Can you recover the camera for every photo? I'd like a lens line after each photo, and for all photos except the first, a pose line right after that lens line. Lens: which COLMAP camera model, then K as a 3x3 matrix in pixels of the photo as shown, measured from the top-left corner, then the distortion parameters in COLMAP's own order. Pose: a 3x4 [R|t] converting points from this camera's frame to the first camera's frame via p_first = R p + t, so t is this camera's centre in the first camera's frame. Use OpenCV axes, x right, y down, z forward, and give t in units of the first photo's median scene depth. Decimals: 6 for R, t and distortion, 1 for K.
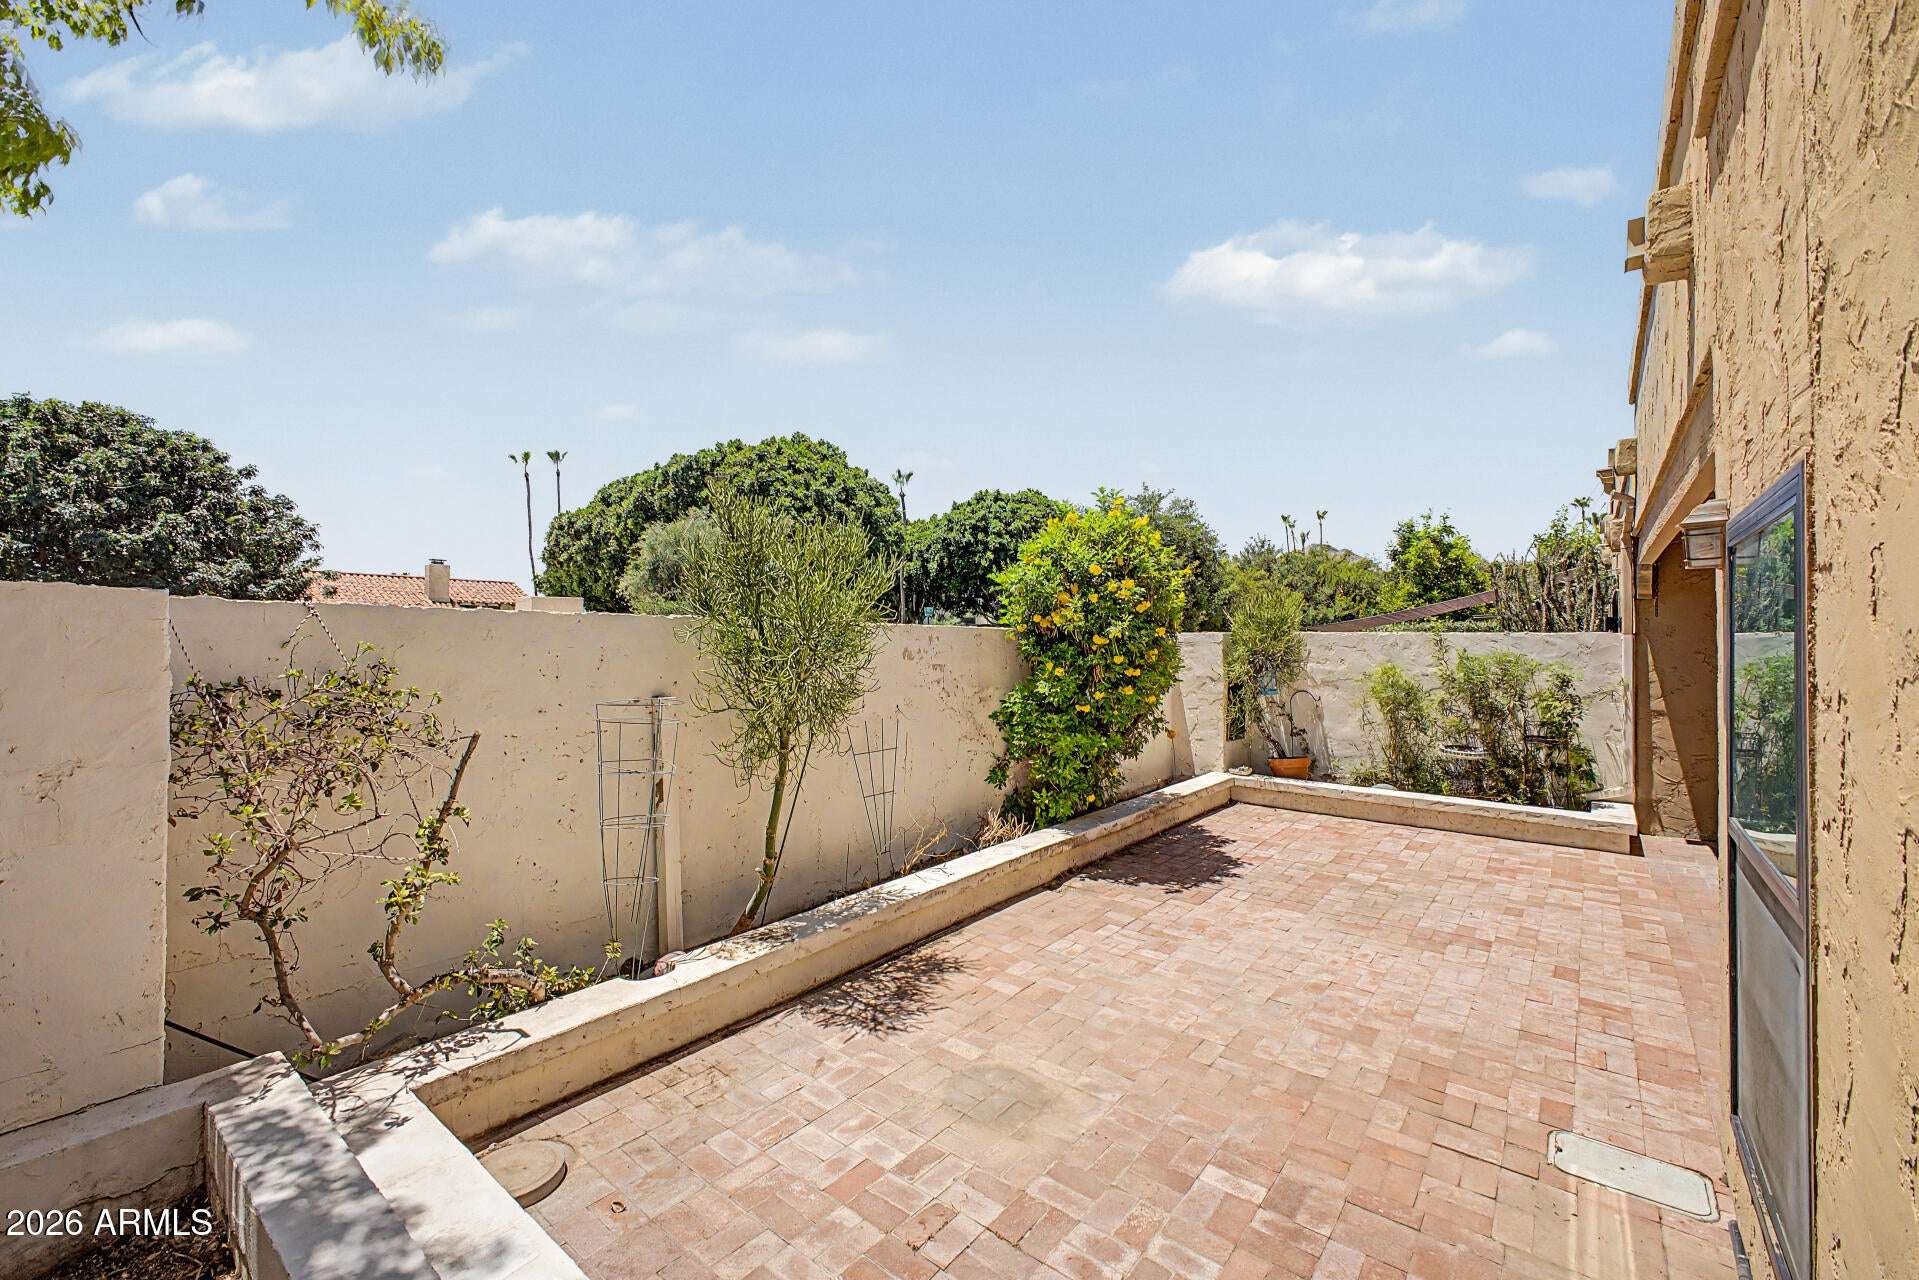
lens RADIAL K [[780.0, 0, 959.5], [0, 780.0, 640.0], [0, 0, 1]] dist [0.007204, 0.000018]
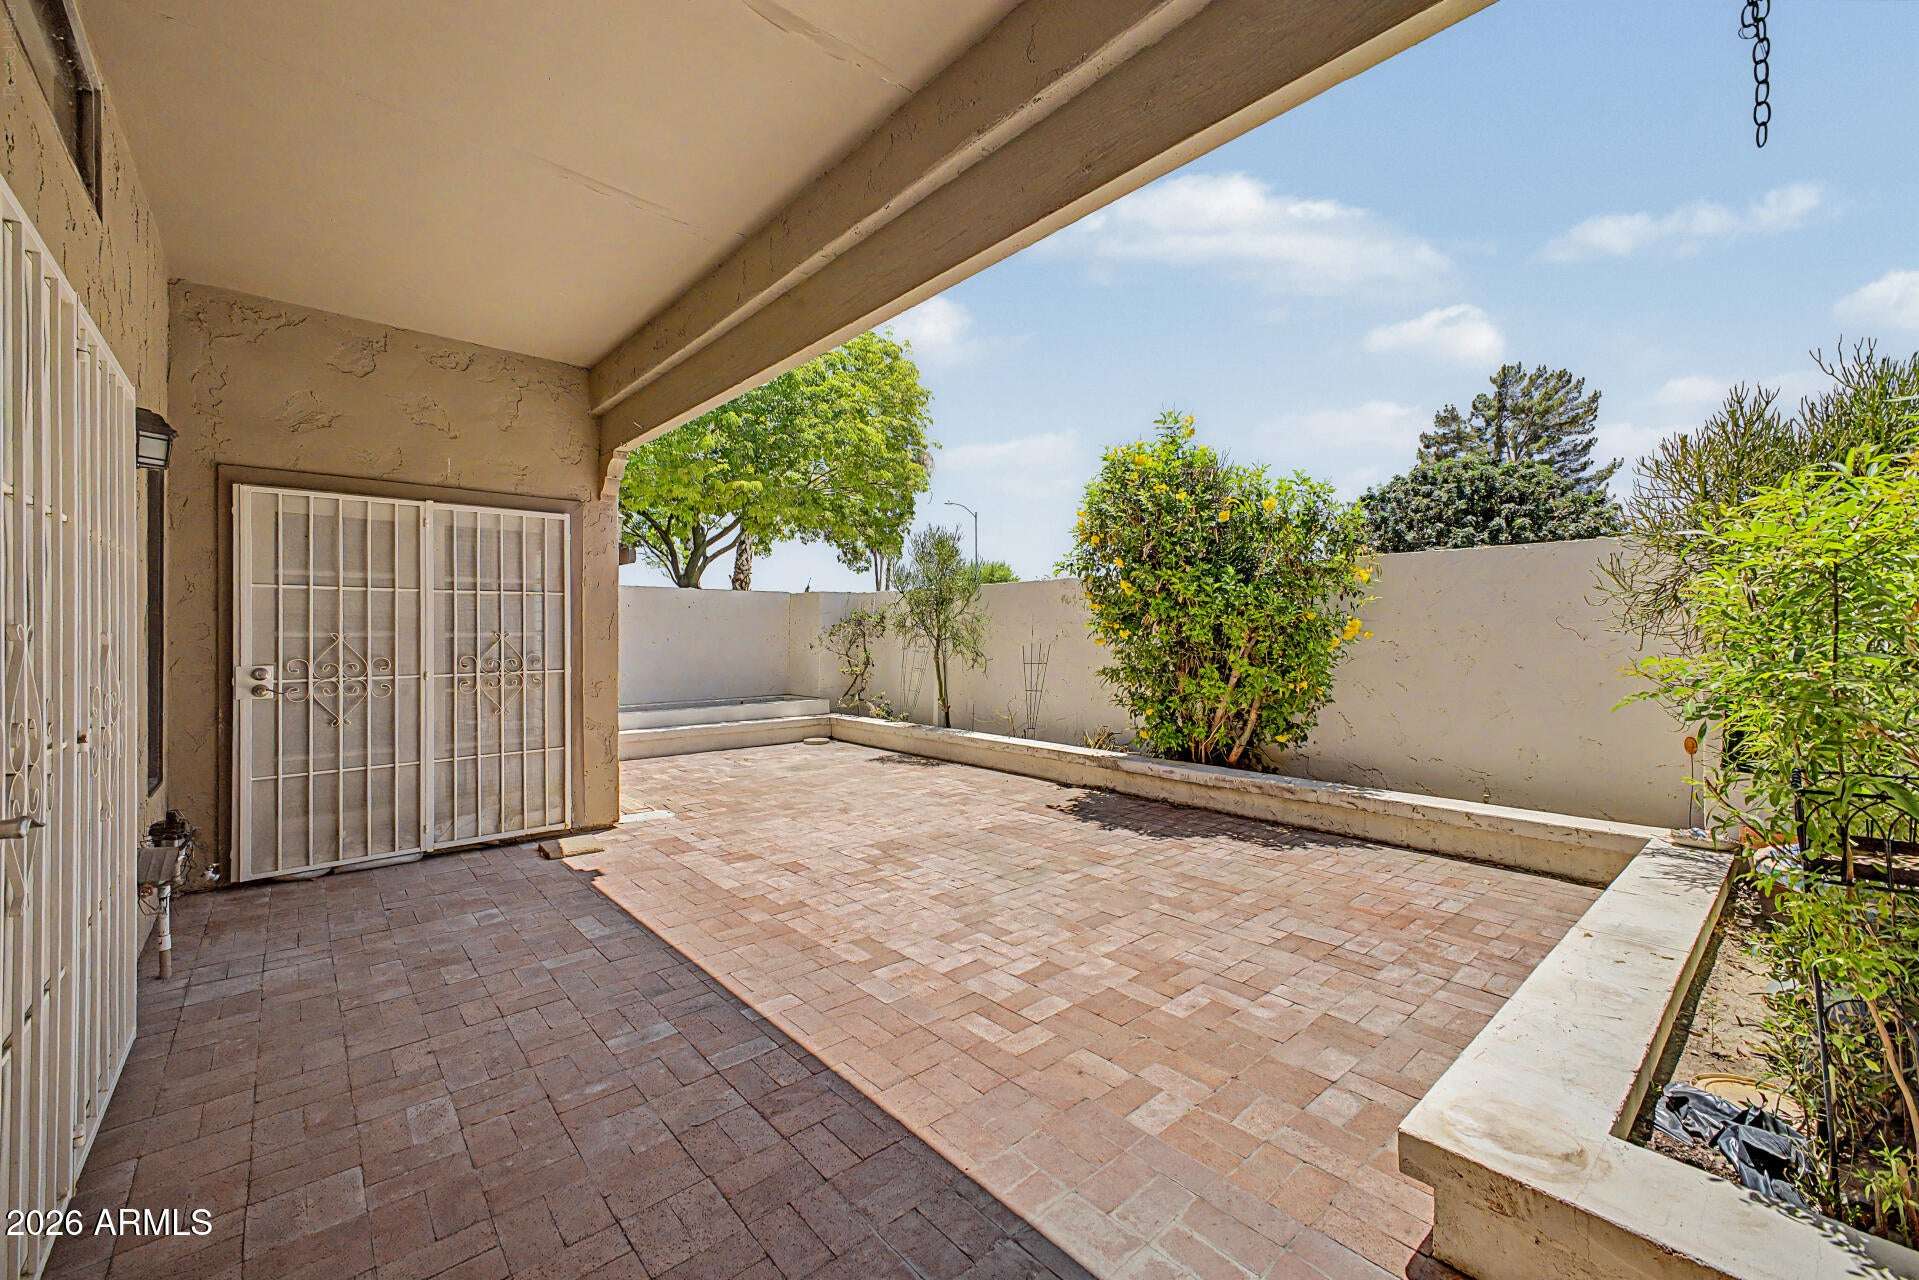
lens RADIAL K [[780.0, 0, 959.5], [0, 780.0, 640.0], [0, 0, 1]] dist [0.007204, 0.000018]
pose [[-0.173686, 0.006118, -0.984782, 1.497539], [0.001762, 0.999981, 0.005901, 0.100889], [0.984799, -0.000711, -0.173694, 1.191693]]
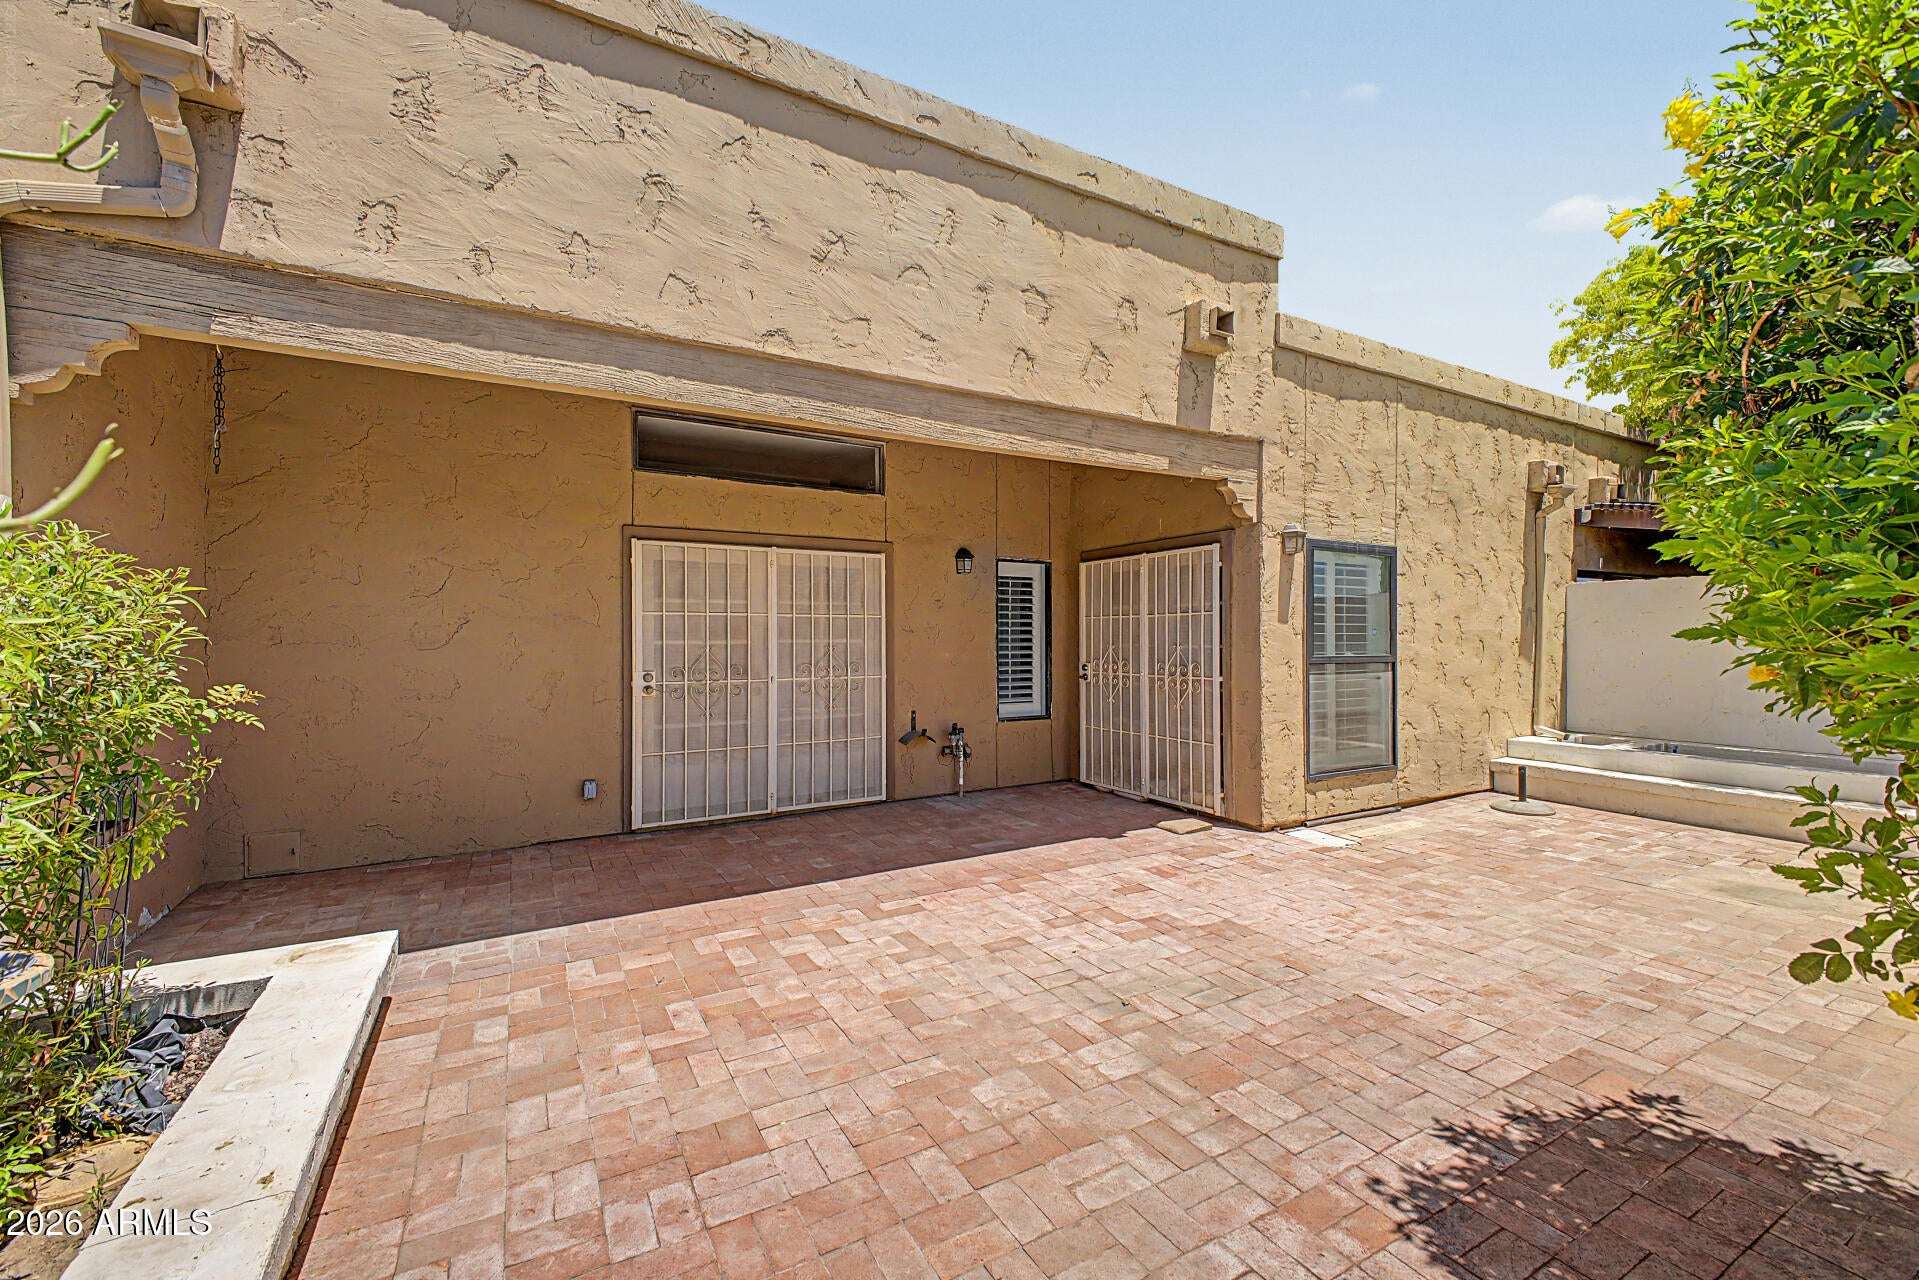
lens RADIAL K [[780.0, 0, 959.5], [0, 780.0, 640.0], [0, 0, 1]] dist [0.007204, 0.000018]
pose [[-0.927982, -0.007220, 0.372554, 0.519814], [-0.003247, 0.999931, 0.011289, 0.082440], [-0.372610, 0.009266, -0.927942, 1.710044]]
